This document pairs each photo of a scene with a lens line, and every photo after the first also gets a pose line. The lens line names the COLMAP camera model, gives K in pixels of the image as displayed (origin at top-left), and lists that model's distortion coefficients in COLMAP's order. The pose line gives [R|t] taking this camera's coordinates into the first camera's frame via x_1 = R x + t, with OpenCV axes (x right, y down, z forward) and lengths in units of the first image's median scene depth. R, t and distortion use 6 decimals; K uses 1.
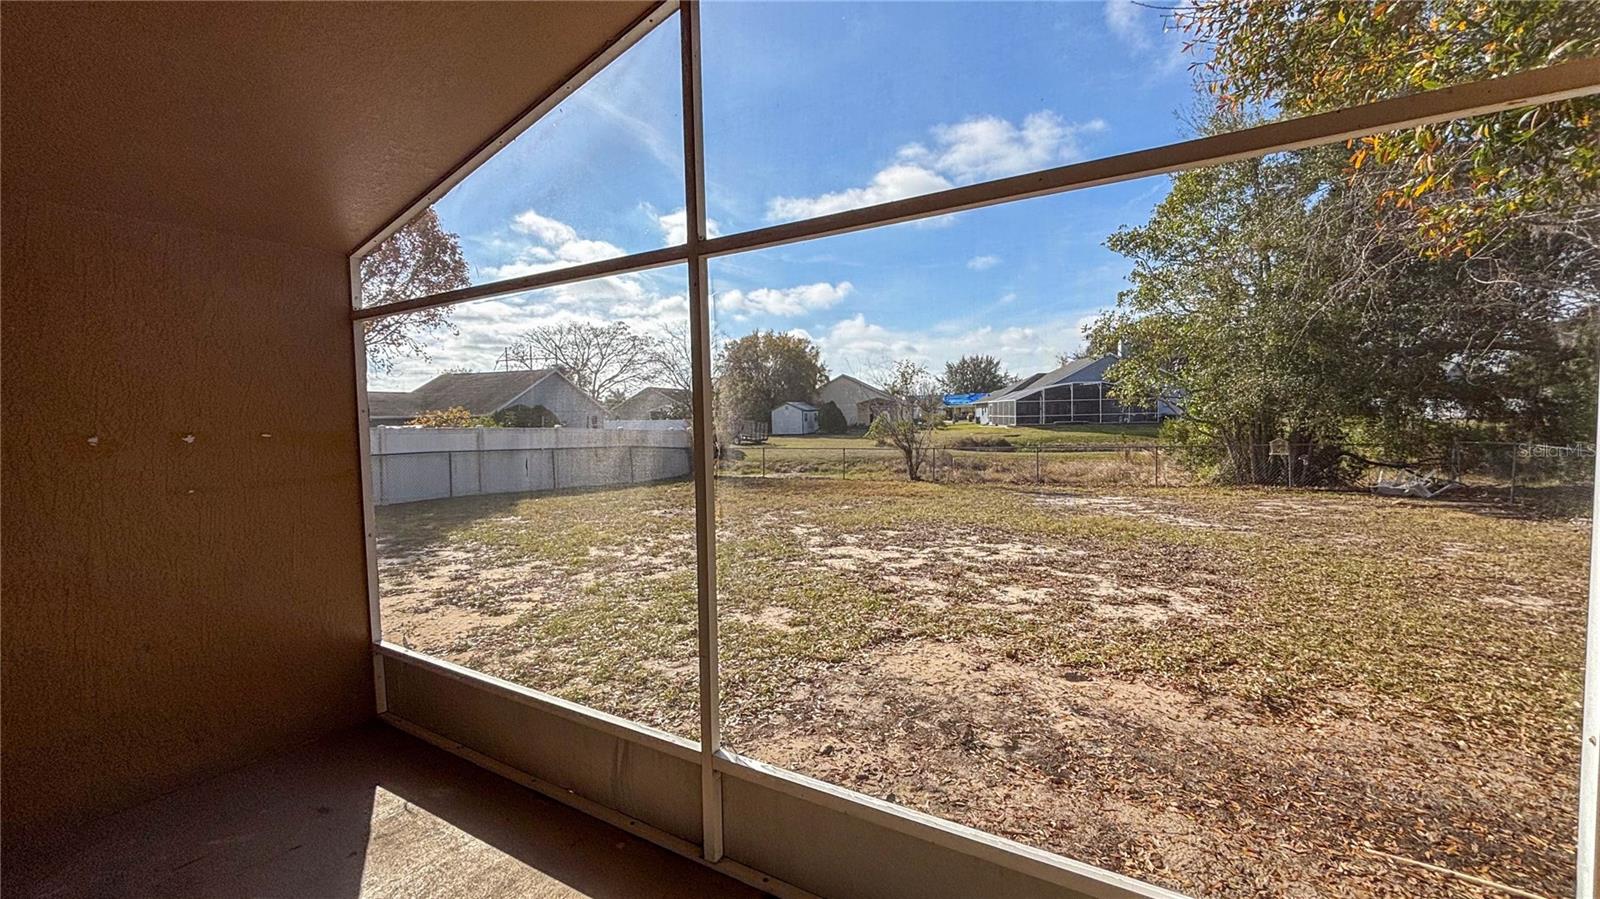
lens RADIAL K [[650.0, 0, 795.9], [0, 650.0, 454.8], [0, 0, 1]] dist [0.000648, 0.000353]
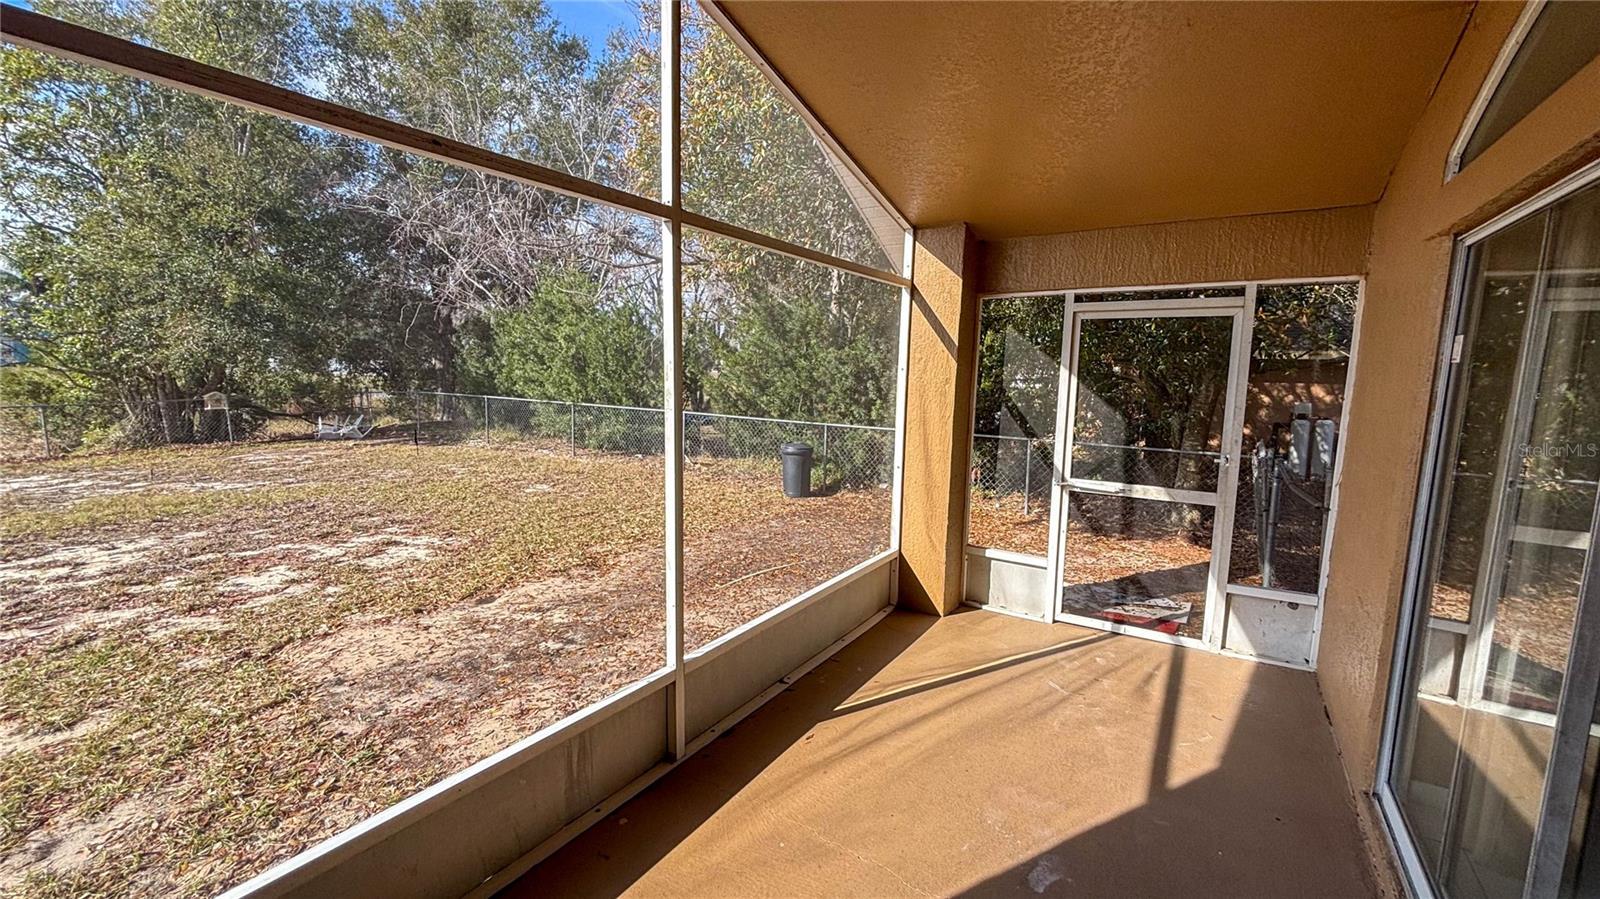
lens RADIAL K [[650.0, 0, 798.1], [0, 650.0, 452.1], [0, 0, 1]] dist [0.000648, 0.000353]
pose [[0.033030, -0.110442, 0.993334, -0.461029], [0.043197, 0.993105, 0.108981, -0.013514], [-0.998520, 0.039310, 0.037573, 0.274185]]
